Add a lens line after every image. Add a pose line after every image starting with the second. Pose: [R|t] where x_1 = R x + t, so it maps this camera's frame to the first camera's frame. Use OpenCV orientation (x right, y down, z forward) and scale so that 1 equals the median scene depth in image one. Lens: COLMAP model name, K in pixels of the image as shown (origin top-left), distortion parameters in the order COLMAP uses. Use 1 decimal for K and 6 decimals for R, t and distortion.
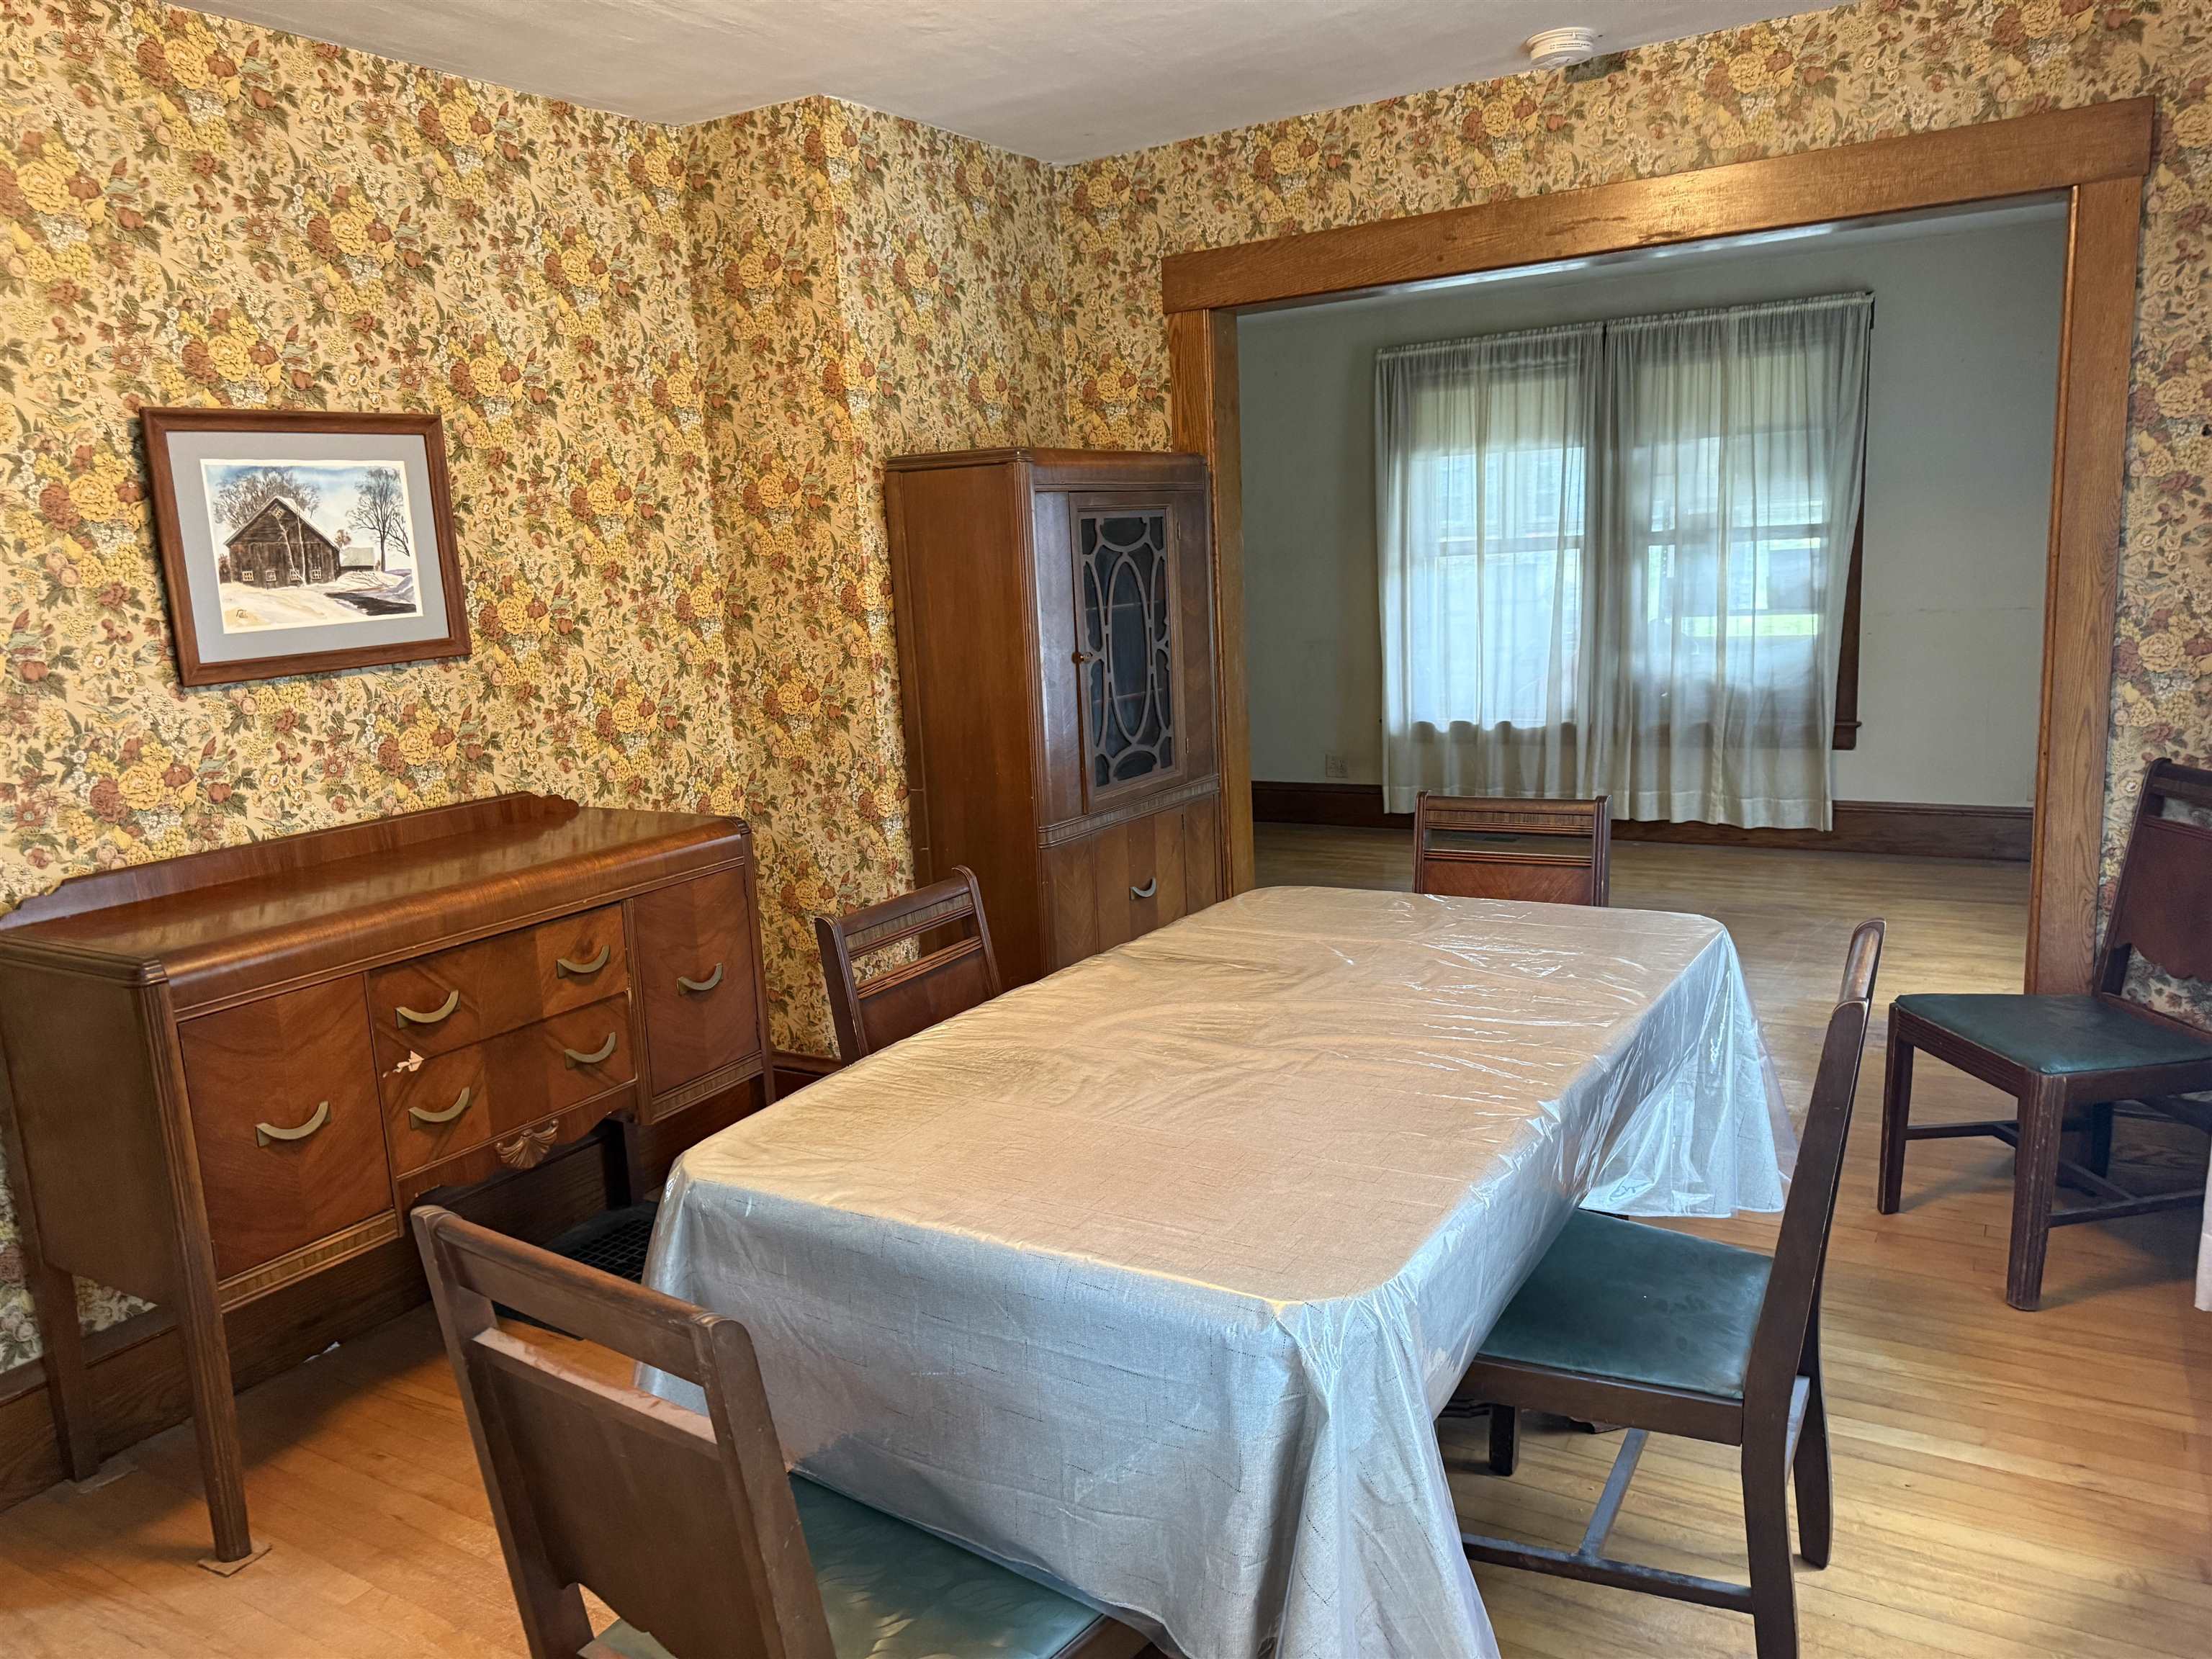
lens RADIAL K [[1591.9, 0, 1119.9], [0, 1591.9, 830.2], [0, 0, 1]] dist [0.003503, 0.001169]
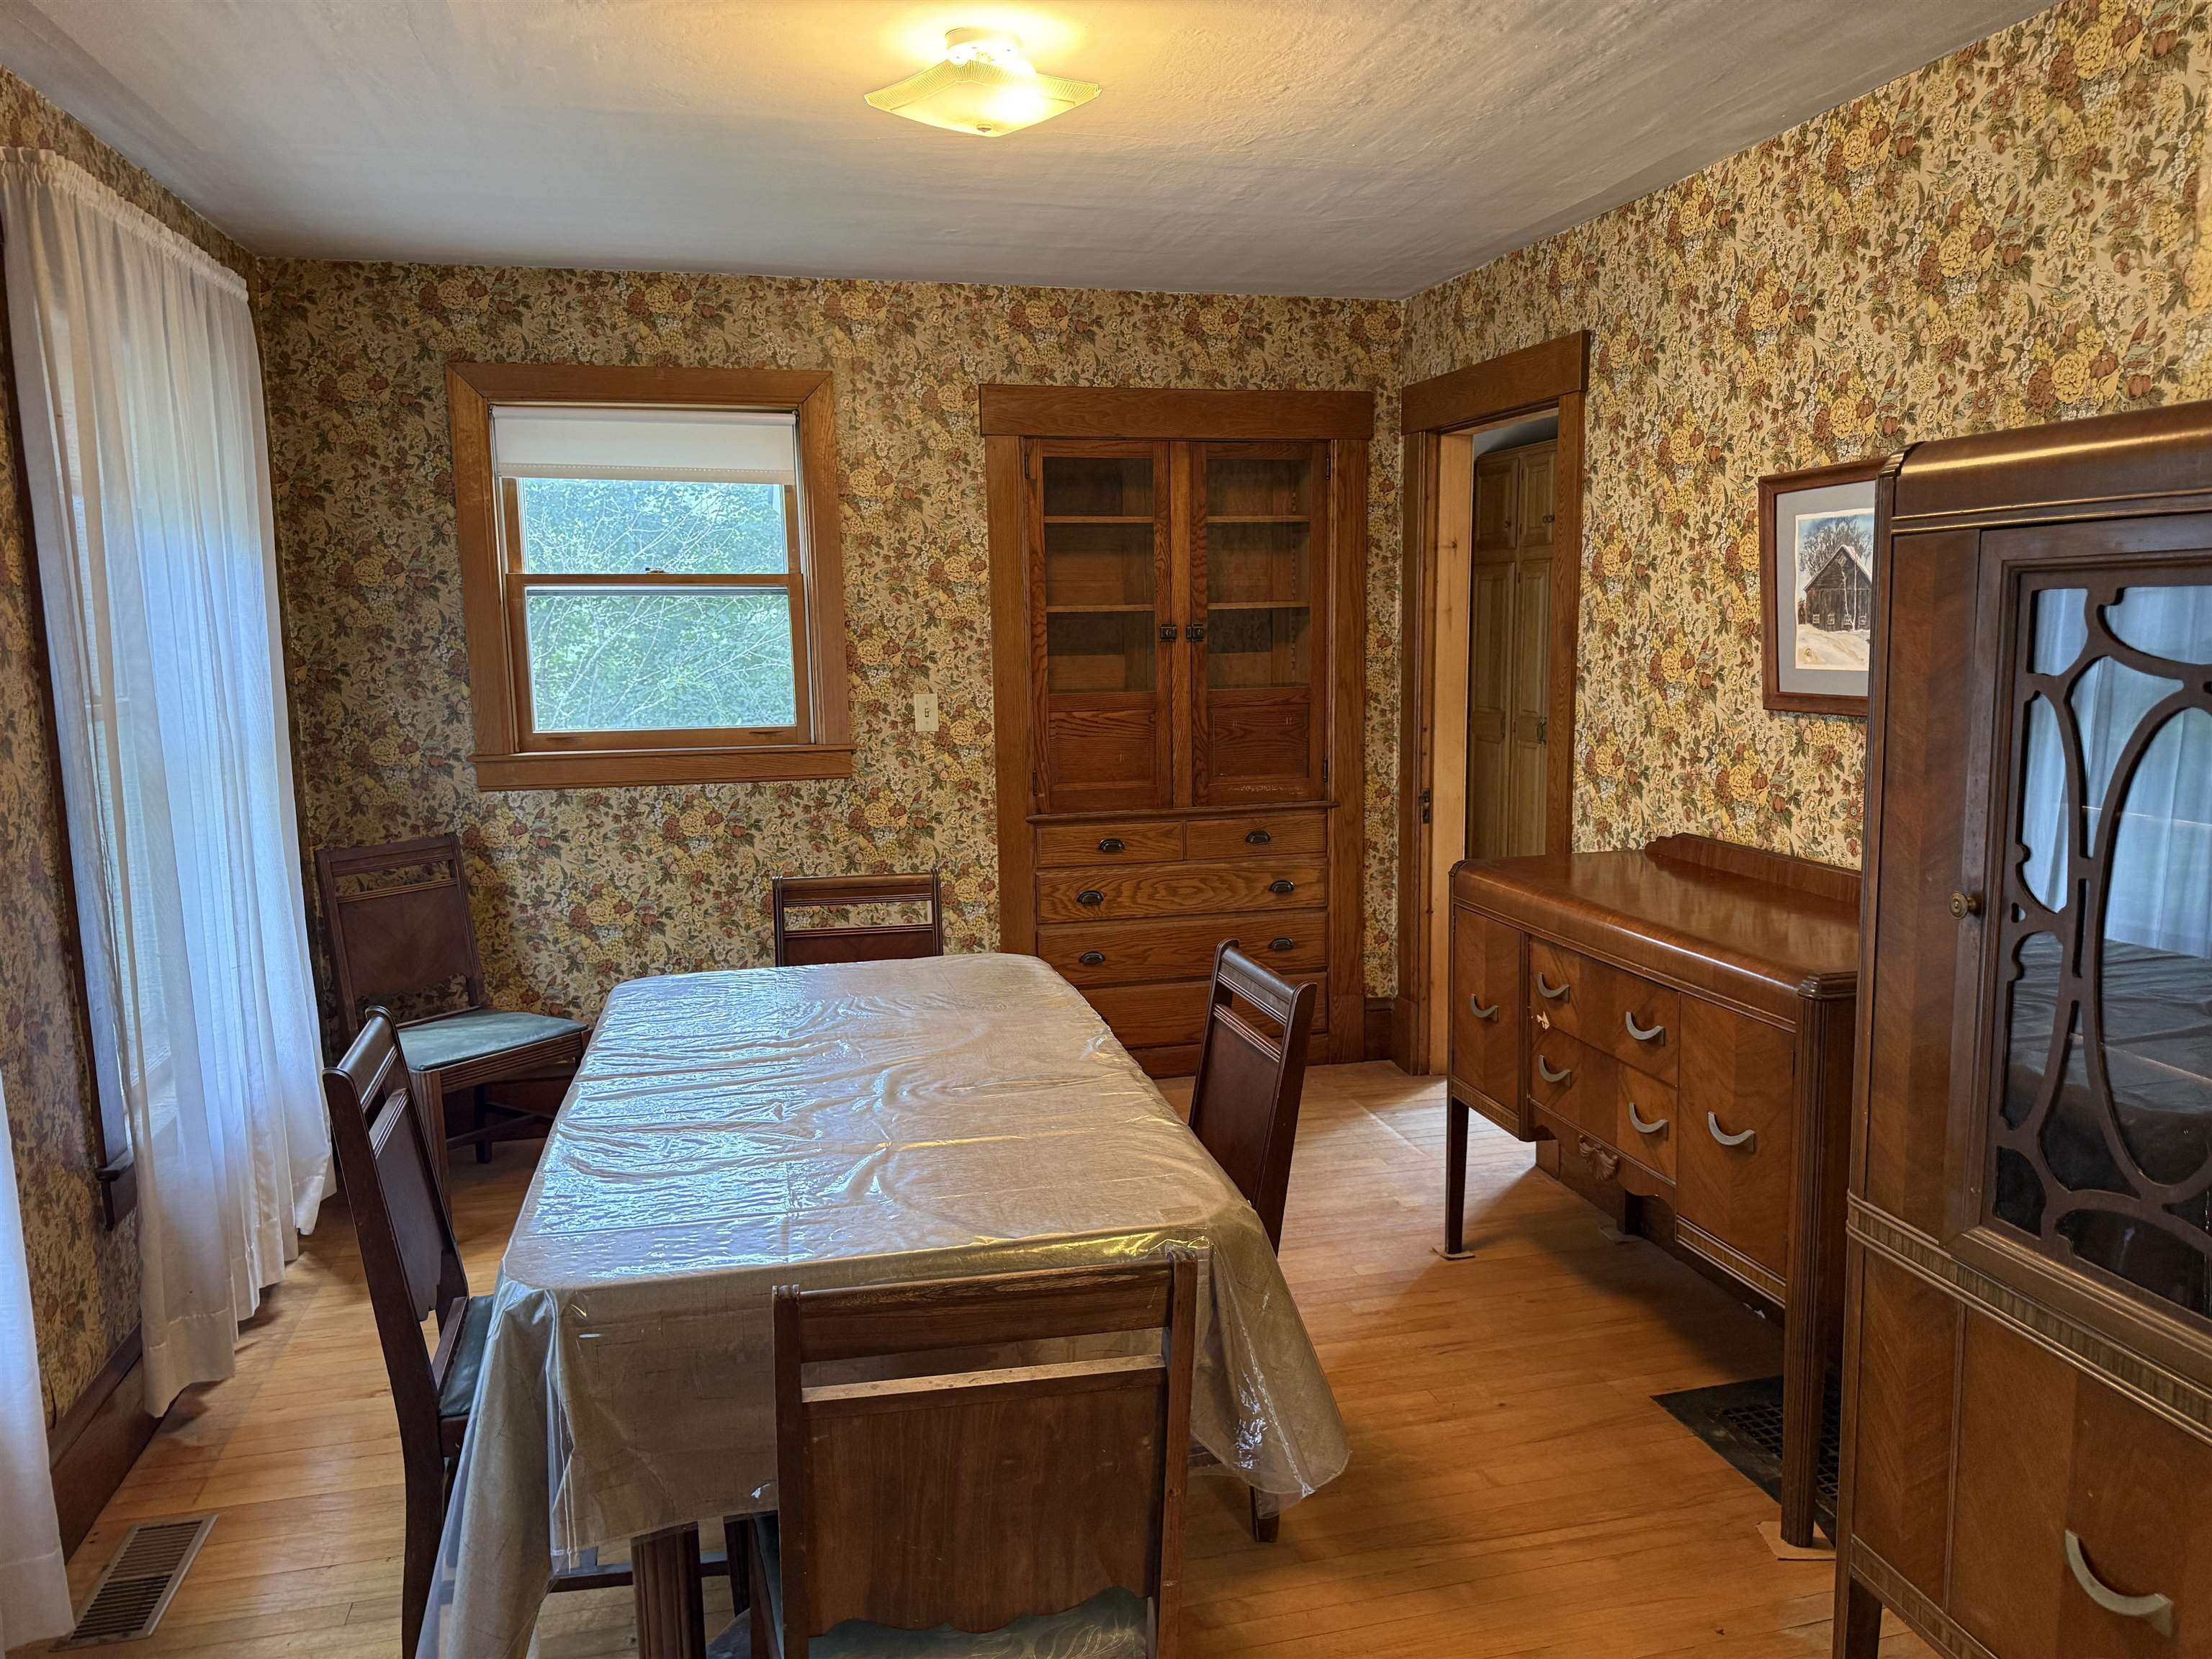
lens RADIAL K [[1591.9, 0, 1119.9], [0, 1591.9, 830.2], [0, 0, 1]] dist [0.003503, 0.001169]
pose [[-0.707280, 0.155135, -0.689701, 0.571029], [-0.078560, 0.952333, 0.294771, -0.308581], [0.702554, 0.262669, -0.661379, 1.437389]]
